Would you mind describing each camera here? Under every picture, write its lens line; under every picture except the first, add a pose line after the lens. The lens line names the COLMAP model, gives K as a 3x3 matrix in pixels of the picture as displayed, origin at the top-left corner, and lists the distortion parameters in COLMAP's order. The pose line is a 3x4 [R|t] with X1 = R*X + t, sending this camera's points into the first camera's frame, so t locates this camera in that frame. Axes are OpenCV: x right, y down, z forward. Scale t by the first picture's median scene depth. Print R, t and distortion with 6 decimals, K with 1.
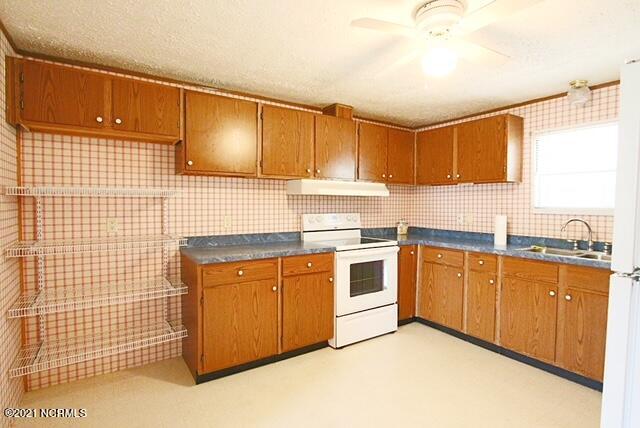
lens RADIAL K [[330.7, 0, 316.1], [0, 330.7, 213.1], [0, 0, 1]] dist [-0.017994, 0.004105]
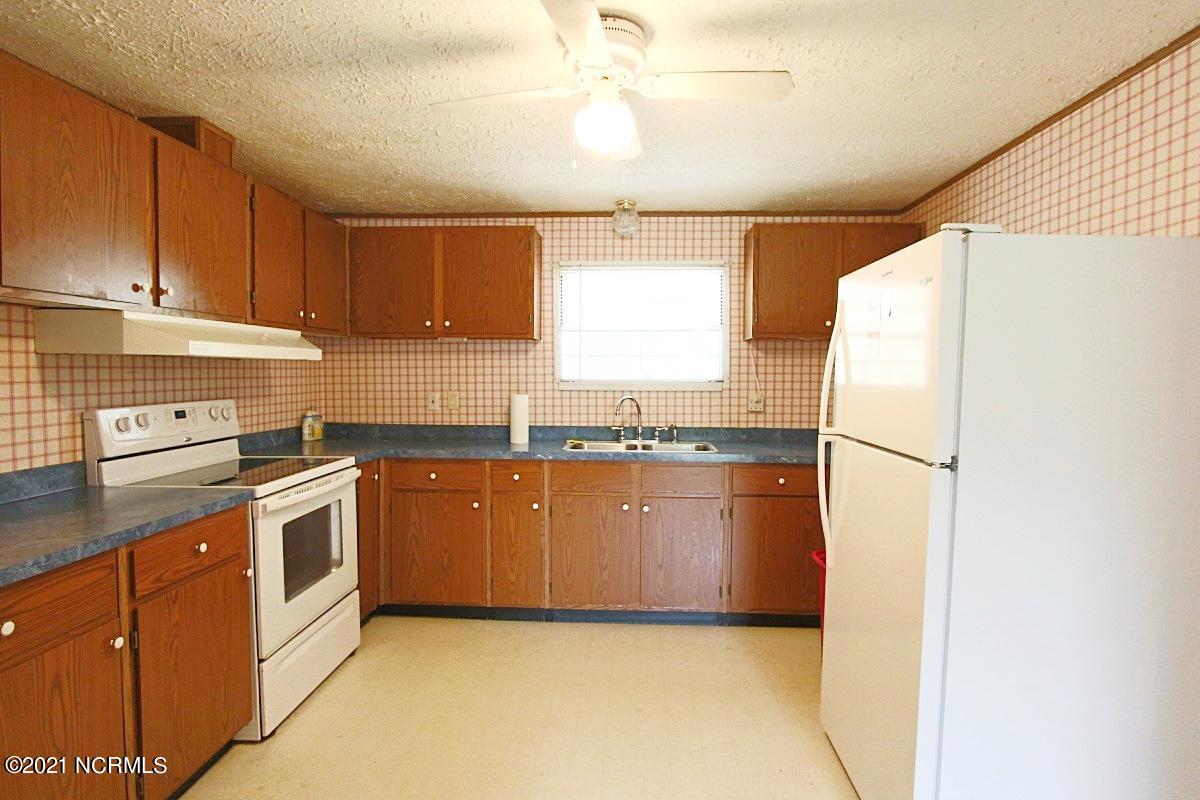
lens RADIAL K [[620.1, 0, 594.7], [0, 620.1, 400.8], [0, 0, 1]] dist [-0.017994, 0.004105]
pose [[0.597053, -0.042177, 0.801092, -0.248885], [0.023689, 0.999108, 0.034947, -0.016524], [-0.801852, -0.001889, 0.597520, 0.203423]]
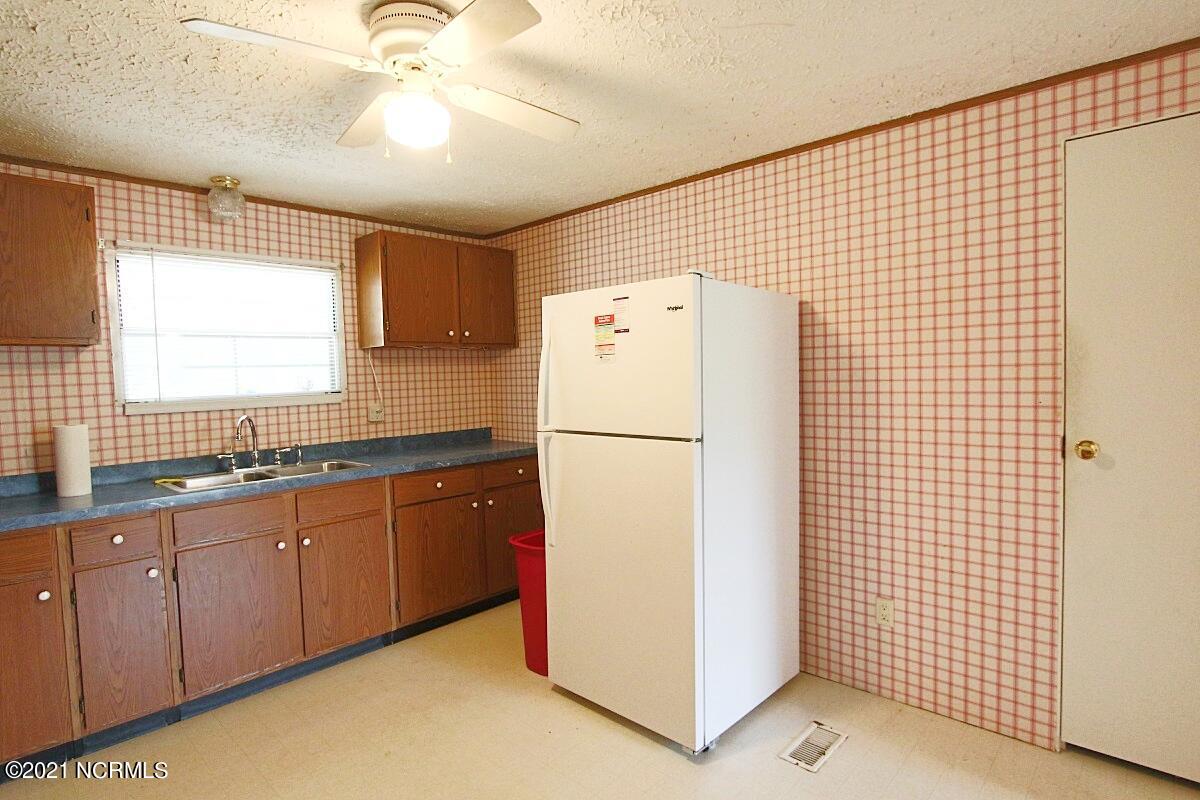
lens RADIAL K [[620.1, 0, 609.0], [0, 620.1, 399.0], [0, 0, 1]] dist [-0.017994, 0.004105]
pose [[-0.231144, -0.044359, 0.971908, -0.330720], [0.055566, 0.996728, 0.058706, -0.031614], [-0.971331, 0.067575, -0.227923, 0.483442]]
